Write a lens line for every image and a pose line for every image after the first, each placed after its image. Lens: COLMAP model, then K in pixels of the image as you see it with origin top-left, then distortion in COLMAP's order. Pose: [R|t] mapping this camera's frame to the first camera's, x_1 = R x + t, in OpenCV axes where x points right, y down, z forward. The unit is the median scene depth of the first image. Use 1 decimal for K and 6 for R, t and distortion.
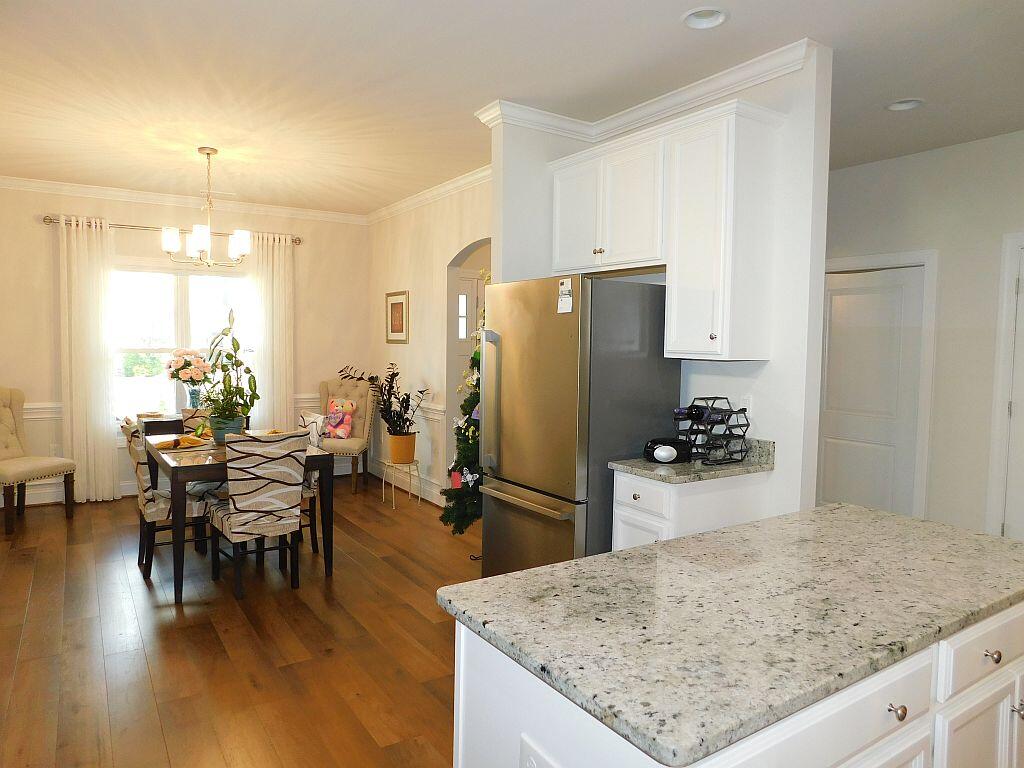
lens RADIAL K [[675.1, 0, 516.0], [0, 675.1, 380.0], [0, 0, 1]] dist [-0.058264, 0.030959]
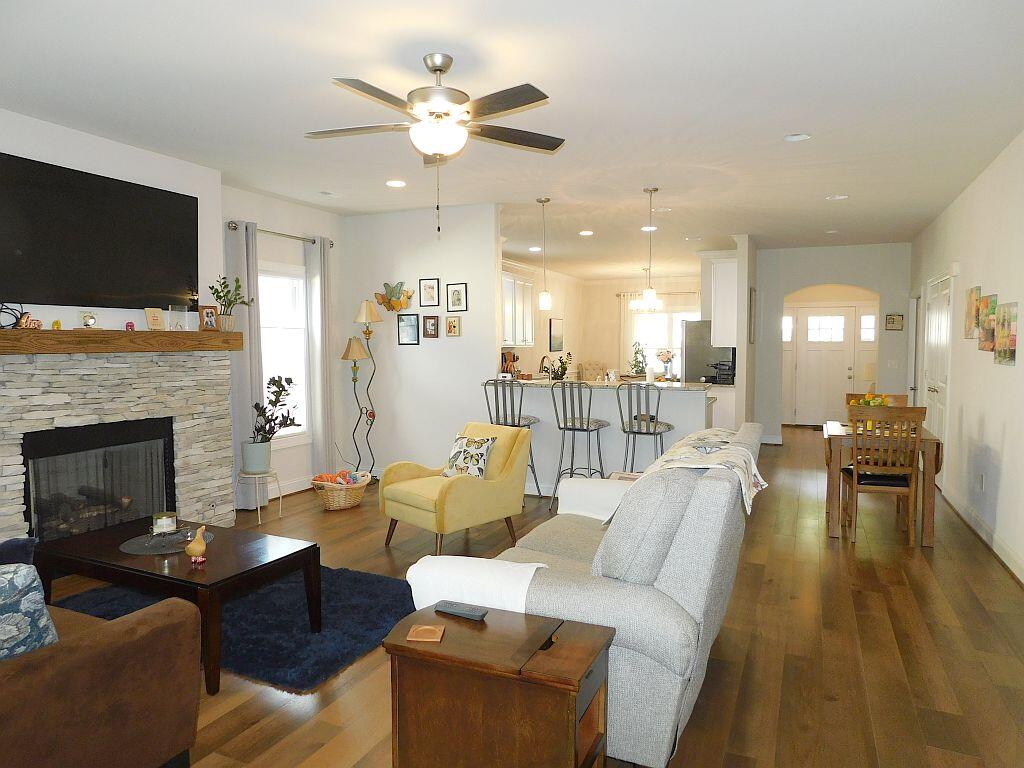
lens RADIAL K [[675.1, 0, 521.0], [0, 675.1, 381.6], [0, 0, 1]] dist [-0.058264, 0.030959]
pose [[0.542875, 0.034846, -0.839090, 1.227256], [-0.039307, 0.999098, 0.016060, 0.054935], [0.838893, 0.024264, 0.543755, -0.672962]]
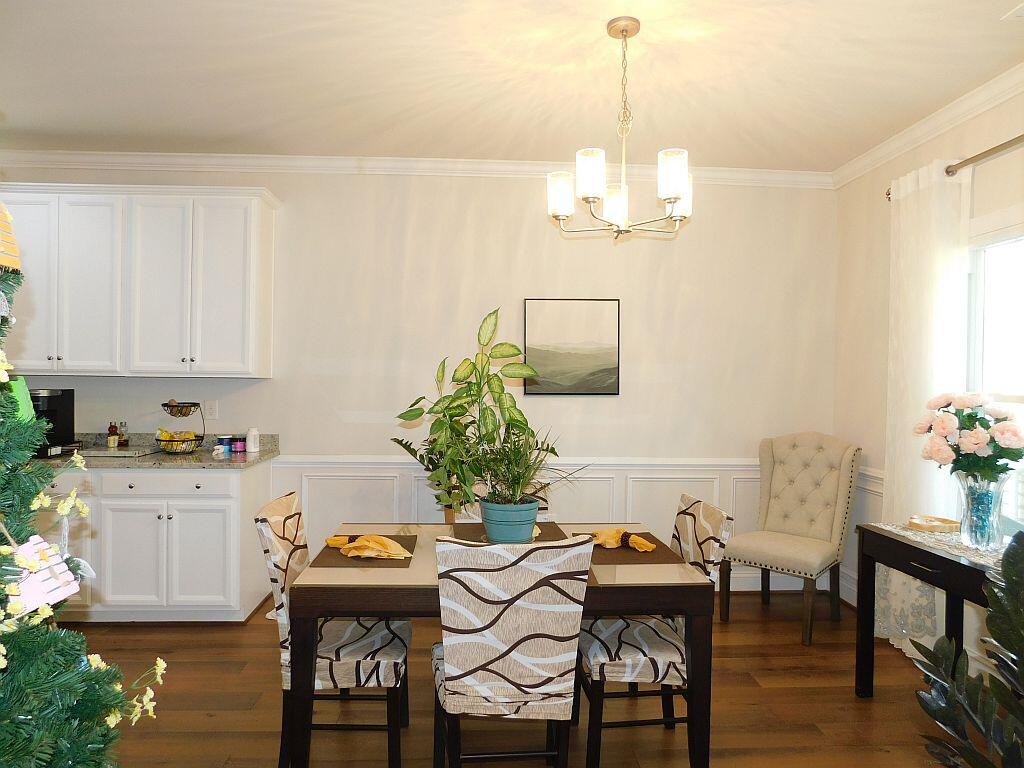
lens RADIAL K [[675.1, 0, 513.3], [0, 675.1, 384.9], [0, 0, 1]] dist [-0.058264, 0.030959]
pose [[-0.506929, -0.007449, -0.861956, 0.050292], [-0.066361, 0.997332, 0.030410, -0.048207], [0.859430, 0.072616, -0.506071, 1.019992]]
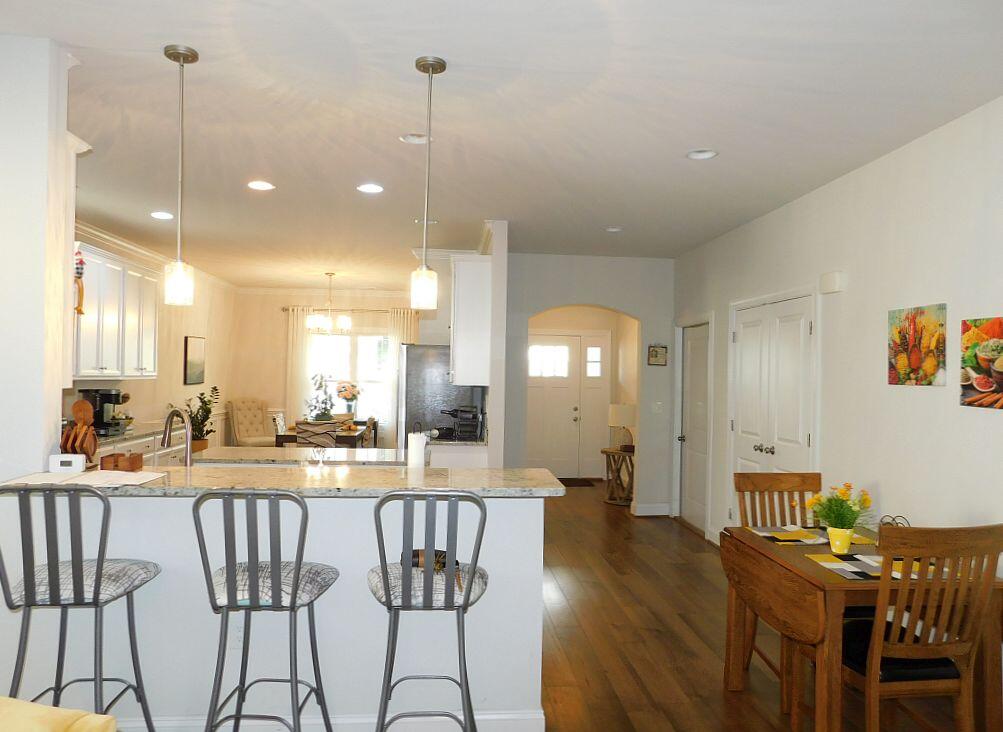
lens RADIAL K [[672.5, 0, 494.1], [0, 672.5, 366.2], [0, 0, 1]] dist [-0.025593, 0.007194]
pose [[0.868936, -0.001634, -0.494921, 0.733900], [-0.035512, 0.997211, -0.065643, 0.019142], [0.493648, 0.074615, 0.866455, -0.330576]]
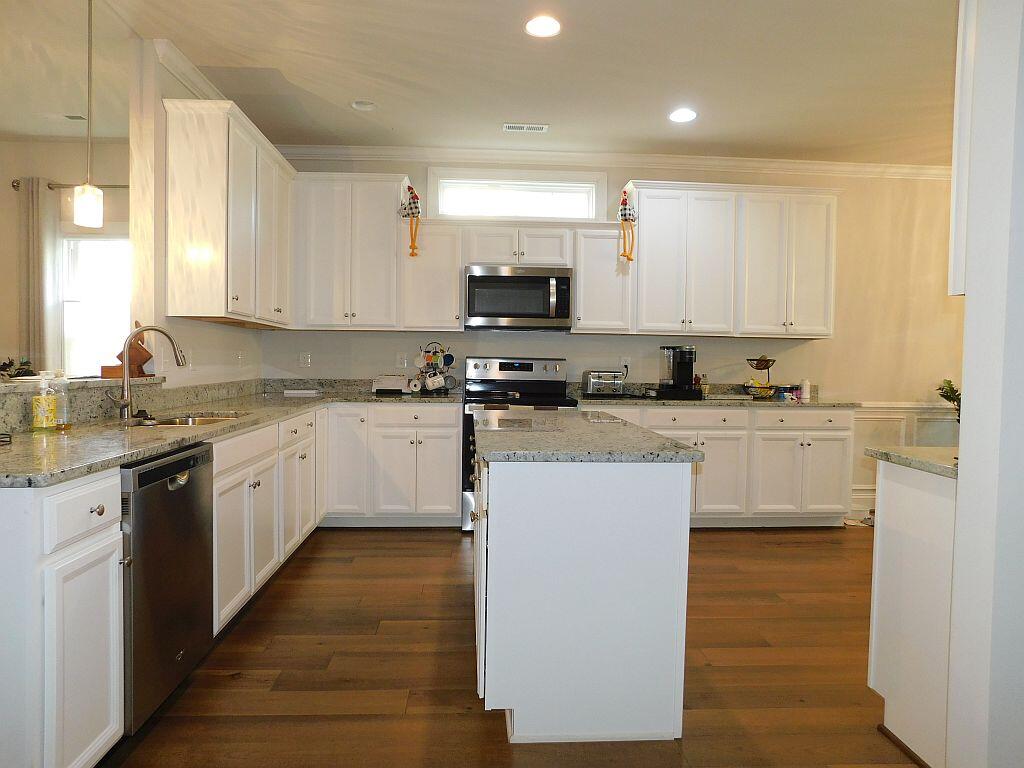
lens RADIAL K [[675.1, 0, 513.4], [0, 675.1, 387.9], [0, 0, 1]] dist [-0.058264, 0.030959]
pose [[-0.503134, 0.017897, -0.864023, 0.572563], [-0.068685, 0.995795, 0.060623, 0.024726], [0.861475, 0.089847, -0.499789, 0.515427]]
